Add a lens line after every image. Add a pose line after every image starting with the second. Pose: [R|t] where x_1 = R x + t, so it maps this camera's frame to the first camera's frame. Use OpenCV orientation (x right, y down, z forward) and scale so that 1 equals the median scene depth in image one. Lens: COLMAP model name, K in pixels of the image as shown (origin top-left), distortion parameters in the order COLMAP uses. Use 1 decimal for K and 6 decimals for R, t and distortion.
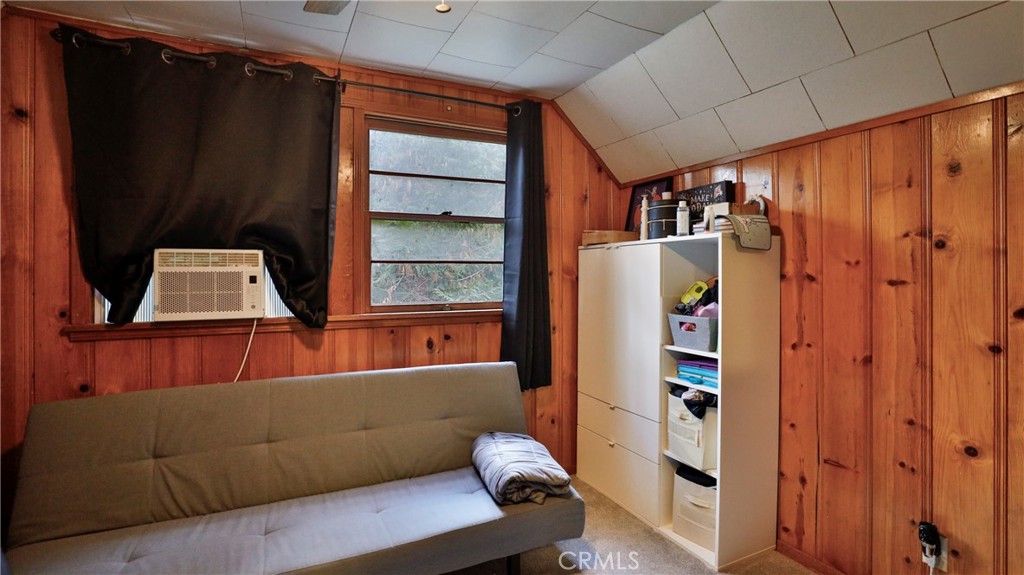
lens RADIAL K [[475.0, 0, 511.9], [0, 475.0, 269.1], [0, 0, 1]] dist [-0.047494, 0.020042]
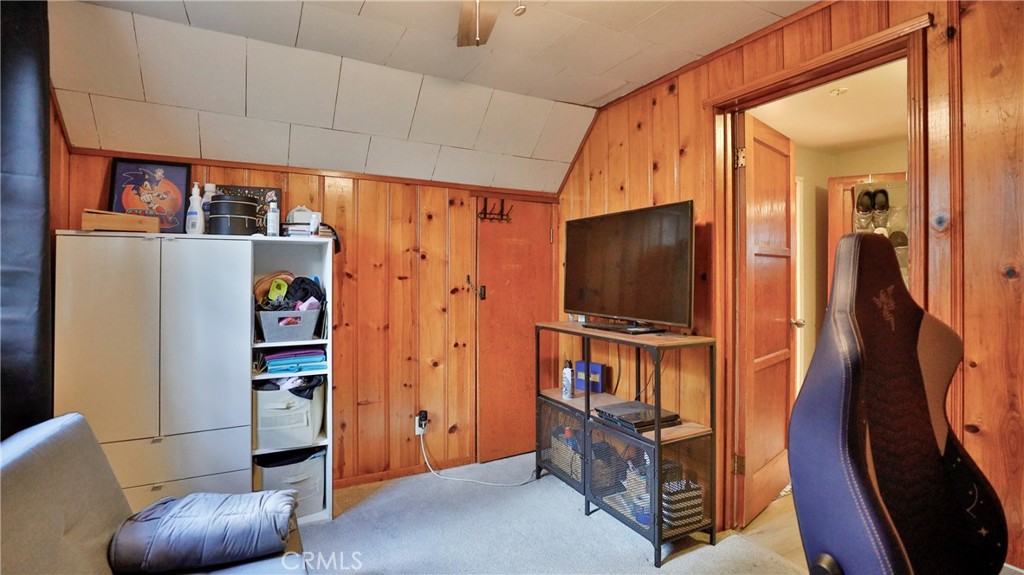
lens RADIAL K [[475.0, 0, 511.9], [0, 475.0, 269.1], [0, 0, 1]] dist [-0.047494, 0.020042]
pose [[-0.027622, 0.012539, 0.999540, -0.766634], [-0.009013, 0.999878, -0.012792, 0.013173], [-0.999578, -0.009362, -0.027506, 0.556514]]
